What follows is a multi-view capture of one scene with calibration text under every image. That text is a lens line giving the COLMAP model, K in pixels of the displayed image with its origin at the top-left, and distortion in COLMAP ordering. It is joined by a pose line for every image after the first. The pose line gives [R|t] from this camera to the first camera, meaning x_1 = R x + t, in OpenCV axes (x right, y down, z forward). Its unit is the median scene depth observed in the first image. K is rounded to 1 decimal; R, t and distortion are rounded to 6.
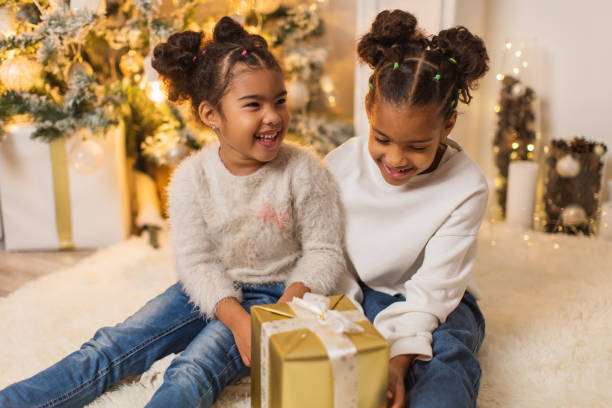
lens RADIAL K [[963.5, 0, 321.0], [0, 963.5, 204.9], [0, 0, 1]] dist [-0.005270, -0.000575]
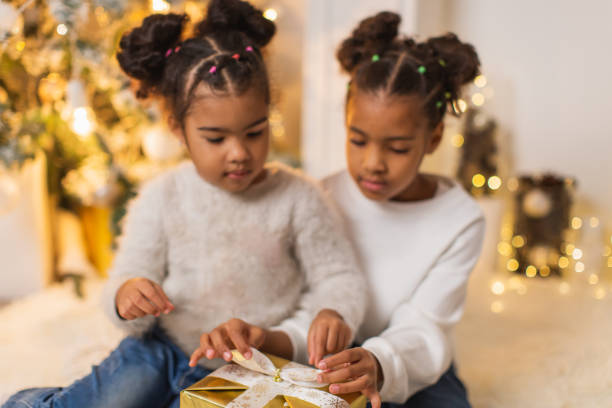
lens RADIAL K [[916.6, 0, 306.0], [0, 916.6, 204.0], [0, 0, 1]] dist [0.011489, -0.004304]
pose [[0.997243, -0.004599, 0.074060, -0.027802], [0.006543, 0.999640, -0.026024, -0.018562], [-0.073914, 0.026437, 0.996914, 0.146730]]
